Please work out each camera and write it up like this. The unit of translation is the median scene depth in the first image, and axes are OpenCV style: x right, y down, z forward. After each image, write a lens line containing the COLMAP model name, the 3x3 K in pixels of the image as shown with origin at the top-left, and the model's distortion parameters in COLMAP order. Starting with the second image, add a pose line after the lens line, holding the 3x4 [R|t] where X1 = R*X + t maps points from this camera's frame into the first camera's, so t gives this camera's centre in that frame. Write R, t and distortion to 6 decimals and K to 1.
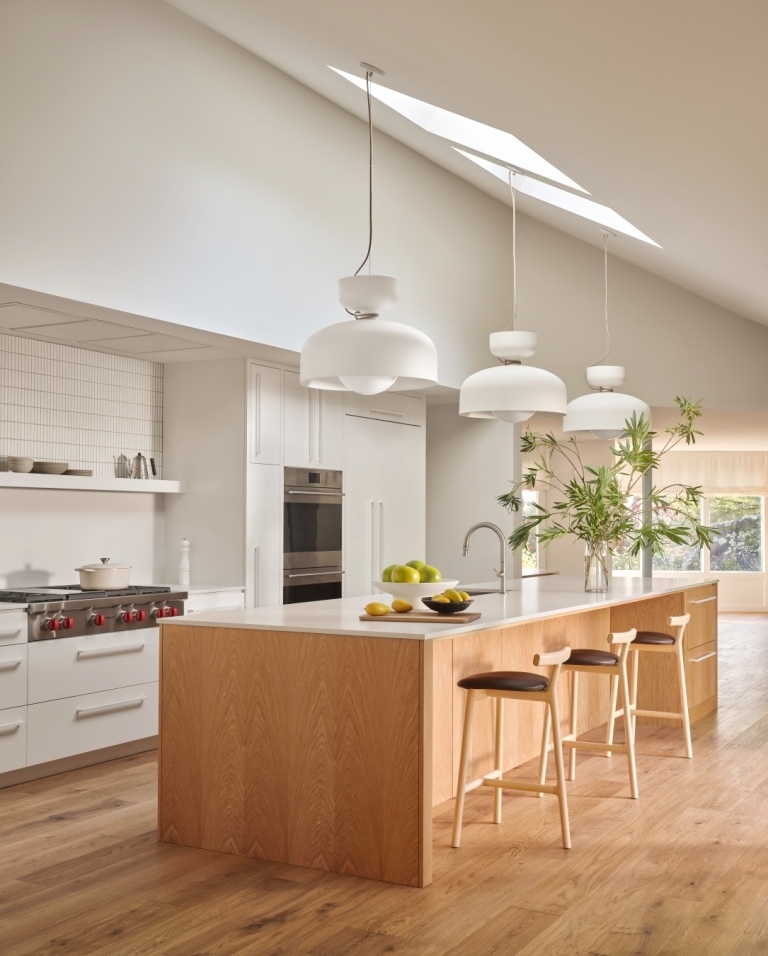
lens RADIAL K [[1149.5, 0, 384.0], [0, 1149.5, 478.0], [0, 0, 1]] dist [0.010821, 0.006996]
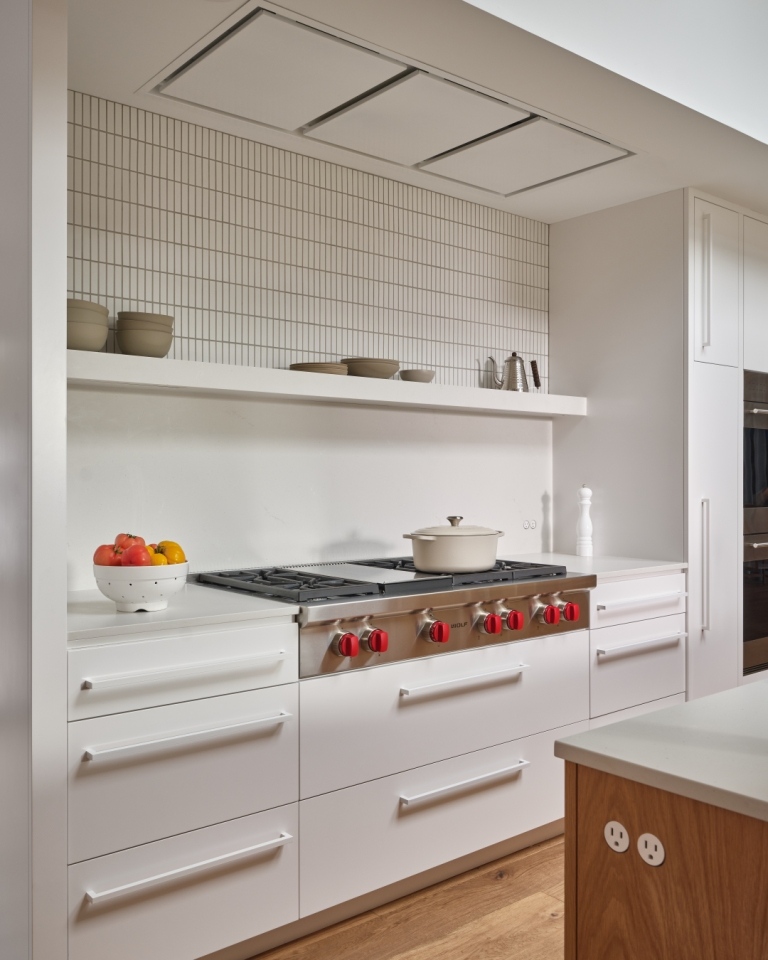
lens RADIAL K [[887.9, 0, 384.0], [0, 887.9, 480.0], [0, 0, 1]] dist [0.000245, 0.000660]
pose [[0.932472, -0.002235, -0.361234, -0.112505], [0.017020, 0.999142, 0.037753, 0.033094], [0.360840, -0.041352, 0.931710, 0.564829]]
